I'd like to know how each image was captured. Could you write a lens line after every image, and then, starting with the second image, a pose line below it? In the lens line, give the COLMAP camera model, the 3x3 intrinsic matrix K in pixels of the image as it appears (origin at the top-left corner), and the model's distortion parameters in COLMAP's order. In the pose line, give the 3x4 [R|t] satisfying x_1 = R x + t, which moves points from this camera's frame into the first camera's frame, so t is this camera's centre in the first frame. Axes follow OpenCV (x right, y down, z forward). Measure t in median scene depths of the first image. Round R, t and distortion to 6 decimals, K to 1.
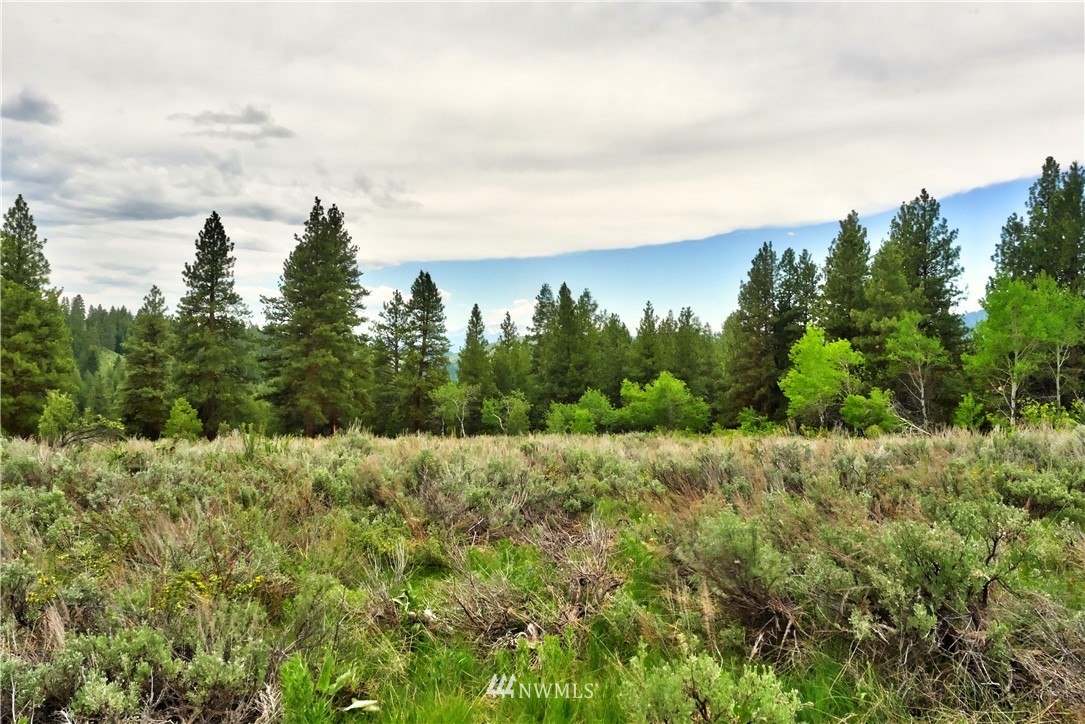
lens RADIAL K [[780.3, 0, 538.2], [0, 780.3, 363.7], [0, 0, 1]] dist [-0.023253, 0.011064]
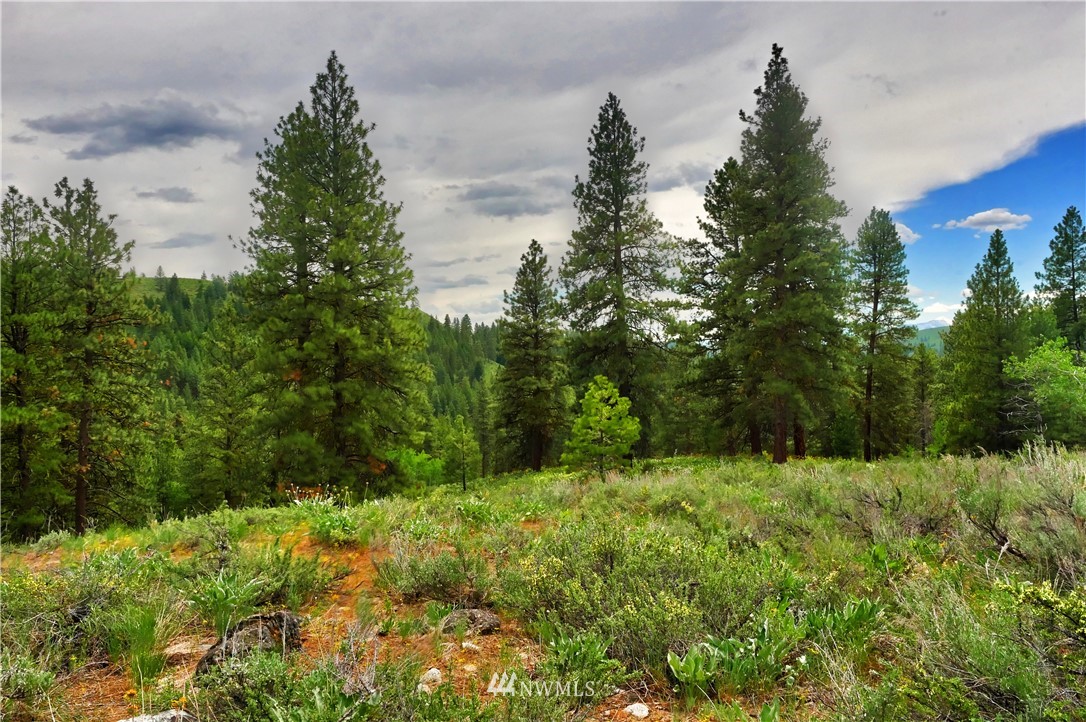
lens RADIAL K [[781.0, 0, 543.5], [0, 781.0, 359.1], [0, 0, 1]] dist [-0.023253, 0.011064]
pose [[0.904188, -0.044183, -0.424844, -0.194188], [0.041647, 0.999016, -0.015258, 0.027841], [0.425100, -0.003898, 0.905138, 0.369547]]
